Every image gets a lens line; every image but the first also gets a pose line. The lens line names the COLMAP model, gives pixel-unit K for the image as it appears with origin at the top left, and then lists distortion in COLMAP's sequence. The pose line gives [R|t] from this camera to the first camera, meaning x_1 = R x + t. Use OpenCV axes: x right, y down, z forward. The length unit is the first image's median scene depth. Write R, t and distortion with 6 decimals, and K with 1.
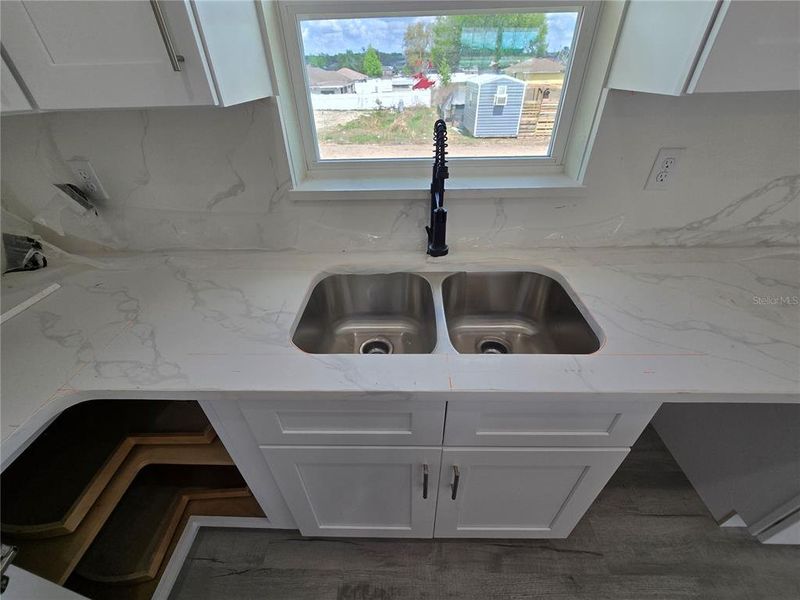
lens RADIAL K [[332.5, 0, 400.0], [0, 332.5, 300.0], [0, 0, 1]] dist [-0.006192, -0.000195]
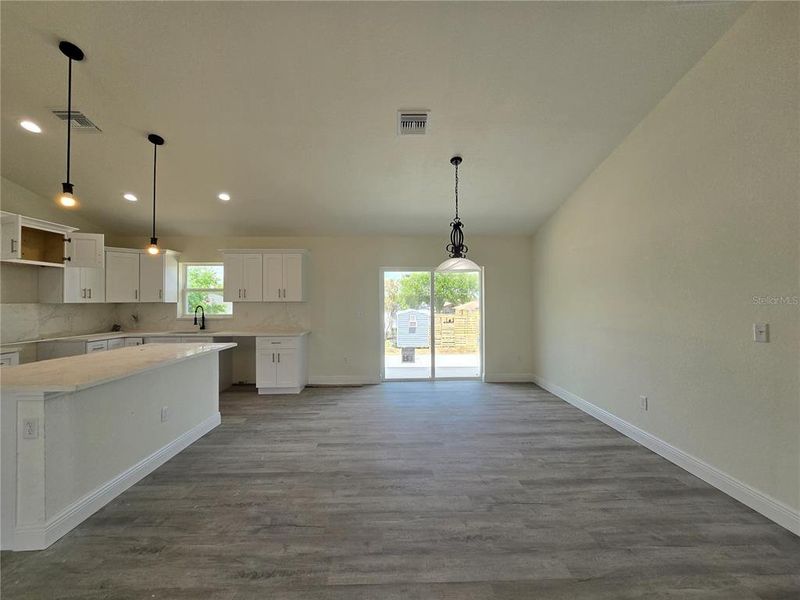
lens RADIAL K [[328.6, 0, 400.7], [0, 328.6, 298.2], [0, 0, 1]] dist [0.001174, -0.003949]
pose [[0.998732, 0.018866, 0.046677, 2.828510], [0.012487, 0.805336, -0.592687, 2.425863], [-0.048772, 0.592518, 0.804079, -3.368885]]
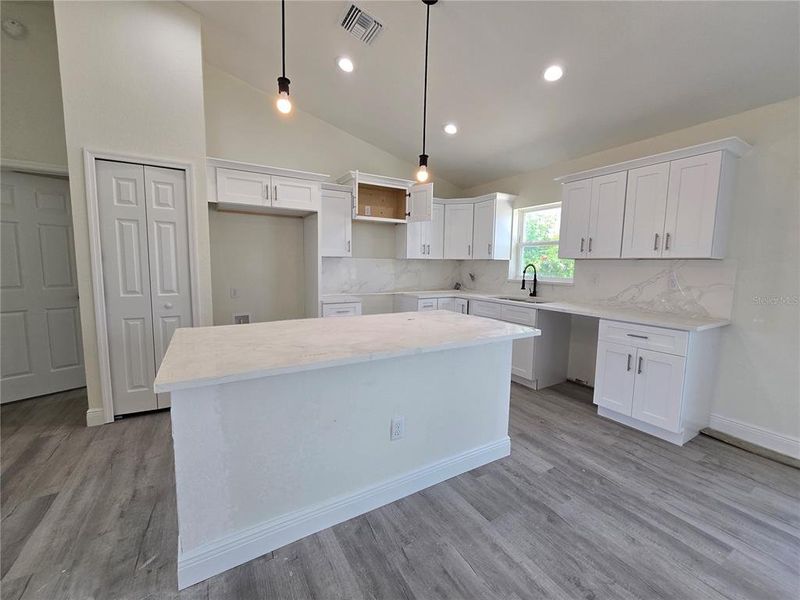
lens RADIAL K [[328.6, 0, 400.7], [0, 328.6, 298.2], [0, 0, 1]] dist [0.001174, -0.003949]
pose [[0.525003, 0.118560, -0.842802, 2.415226], [-0.518366, 0.829938, -0.206154, 1.385107], [0.675032, 0.545112, 0.497177, -1.796426]]
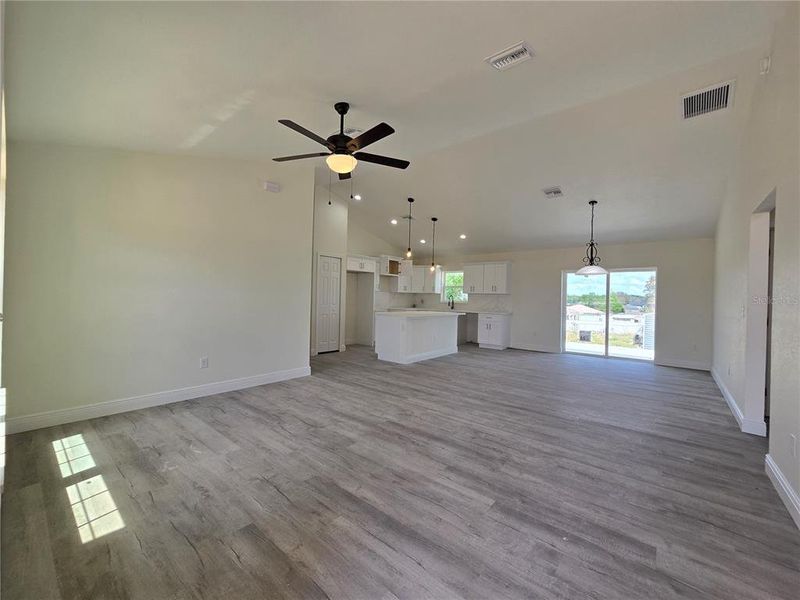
lens RADIAL K [[328.6, 0, 400.7], [0, 328.6, 298.2], [0, 0, 1]] dist [0.001174, -0.003949]
pose [[0.782527, 0.042061, -0.621195, 4.439930], [-0.396015, 0.803510, -0.444459, 4.045427], [0.480442, 0.593803, 0.645425, -5.452938]]
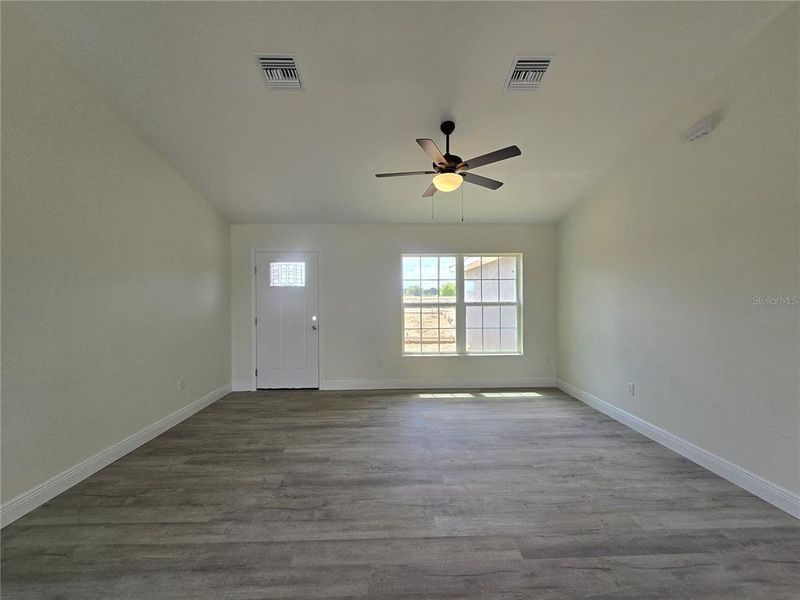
lens RADIAL K [[328.6, 0, 400.7], [0, 328.6, 298.2], [0, 0, 1]] dist [0.001174, -0.003949]
pose [[-0.998348, 0.028414, -0.049943, 2.888110], [-0.006338, 0.809419, 0.587197, 1.310852], [0.057109, 0.586543, -0.807902, -1.825227]]
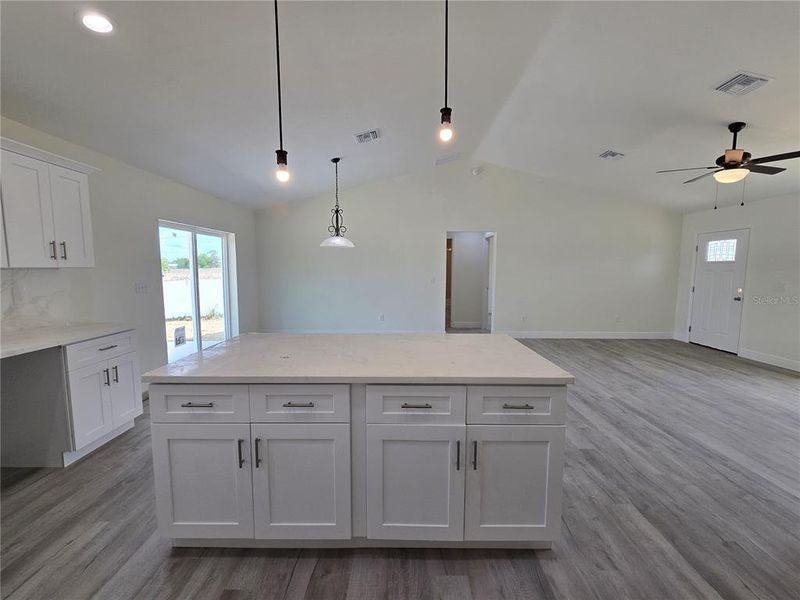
lens RADIAL K [[328.6, 0, 400.7], [0, 328.6, 298.2], [0, 0, 1]] dist [0.001174, -0.003949]
pose [[-0.017660, -0.067625, 0.997554, -0.955391], [0.580232, 0.811829, 0.065306, 1.014237], [-0.814260, 0.579966, 0.024901, -1.284628]]
